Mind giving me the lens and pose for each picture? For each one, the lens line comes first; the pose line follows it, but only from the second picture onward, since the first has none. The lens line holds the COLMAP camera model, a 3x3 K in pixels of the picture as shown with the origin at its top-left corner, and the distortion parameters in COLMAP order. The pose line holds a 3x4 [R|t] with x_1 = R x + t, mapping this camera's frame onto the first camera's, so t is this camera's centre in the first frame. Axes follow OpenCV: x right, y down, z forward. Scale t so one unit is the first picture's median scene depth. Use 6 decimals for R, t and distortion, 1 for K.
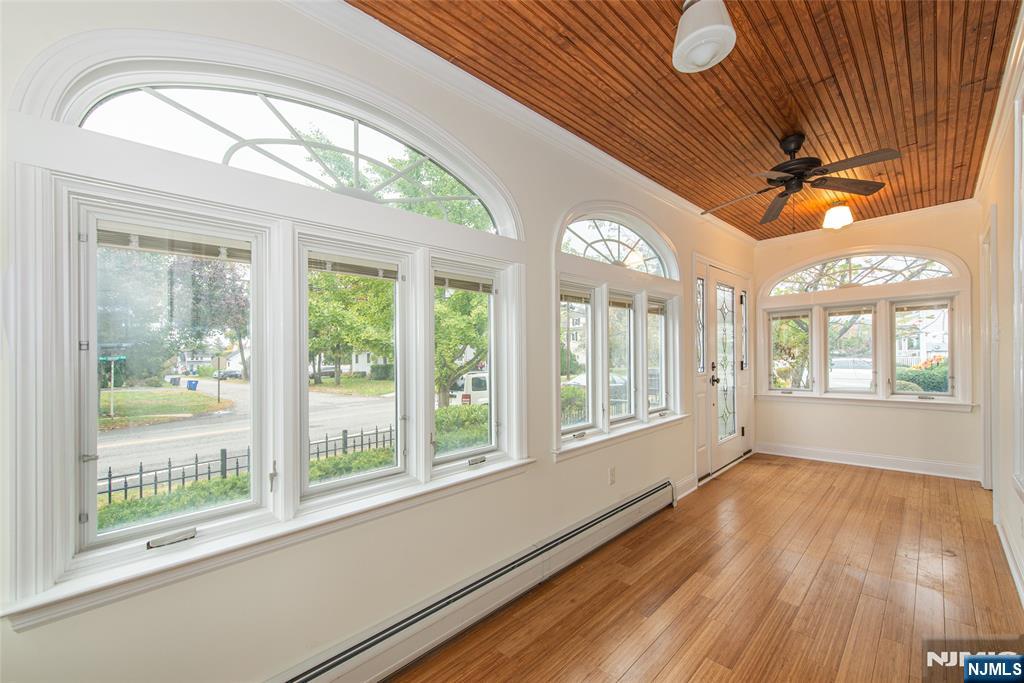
lens RADIAL K [[411.4, 0, 511.4], [0, 411.4, 352.2], [0, 0, 1]] dist [0.001279, 0.000335]
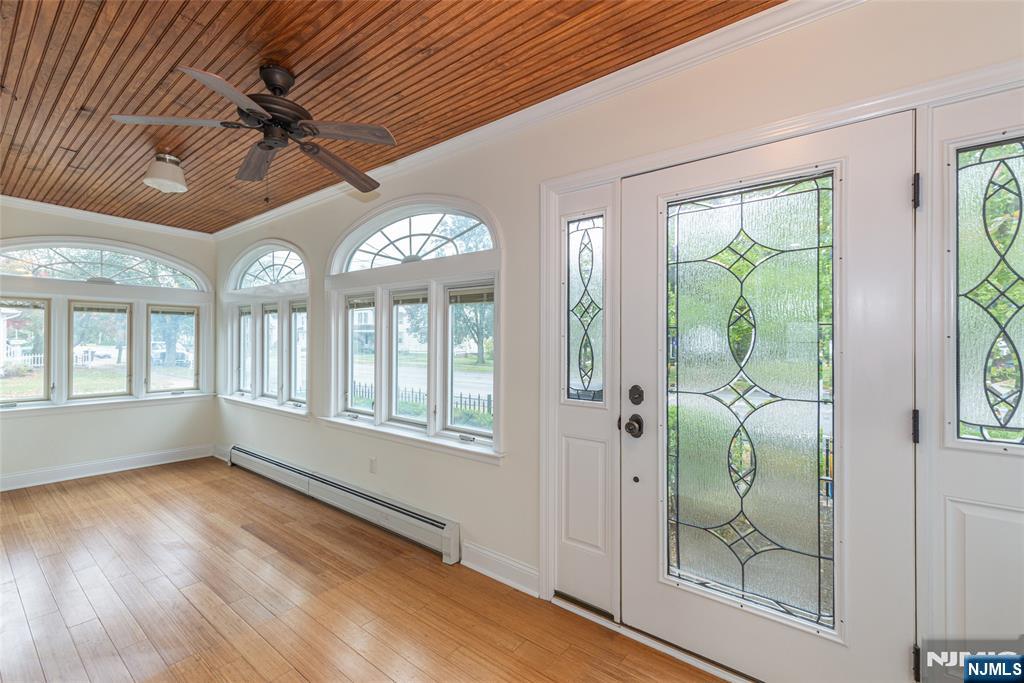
lens RADIAL K [[390.2, 0, 513.3], [0, 390.2, 333.0], [0, 0, 1]] dist [0.001898, 0.000234]
pose [[0.192700, 0.003584, -0.981251, 1.268896], [-0.005305, 0.999983, 0.002611, -0.047825], [0.981243, 0.004702, 0.192715, 1.121392]]
